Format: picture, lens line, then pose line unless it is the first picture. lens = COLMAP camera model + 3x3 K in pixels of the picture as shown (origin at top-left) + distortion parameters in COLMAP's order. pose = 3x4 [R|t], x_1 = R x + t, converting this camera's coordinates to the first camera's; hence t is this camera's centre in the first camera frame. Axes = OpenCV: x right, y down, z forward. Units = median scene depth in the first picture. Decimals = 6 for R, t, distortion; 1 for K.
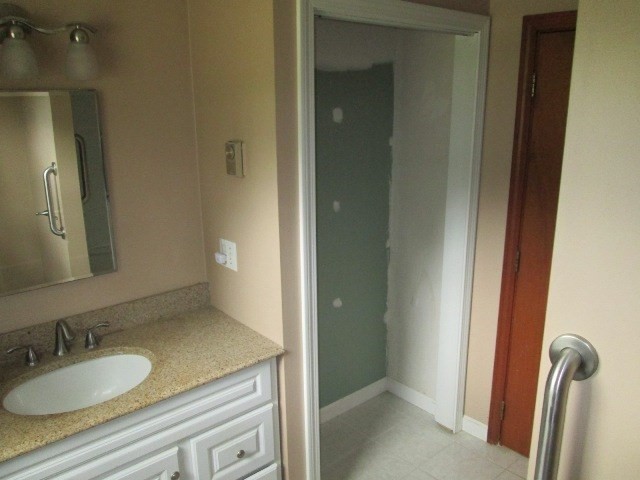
lens RADIAL K [[532.9, 0, 320.0], [0, 532.9, 240.0], [0, 0, 1]] dist [-0.040613, 0.002350]
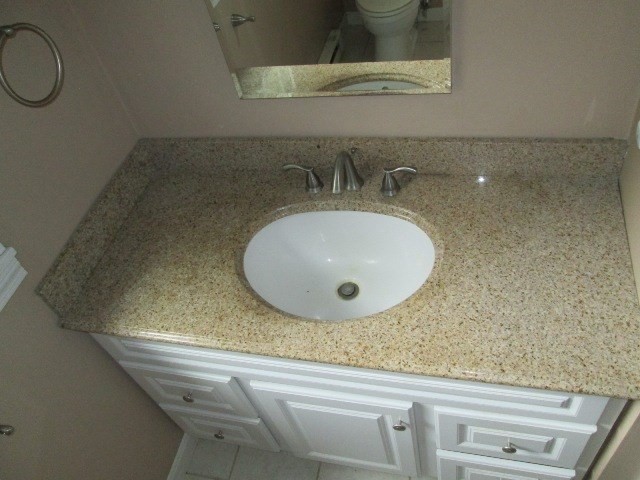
lens RADIAL K [[532.9, 0, 320.0], [0, 532.9, 240.0], [0, 0, 1]] dist [-0.040613, 0.002350]
pose [[0.579511, 0.539621, -0.610717, -0.029328], [-0.036517, 0.765820, 0.642017, -0.192220], [0.814146, -0.349755, 0.463506, 0.593938]]
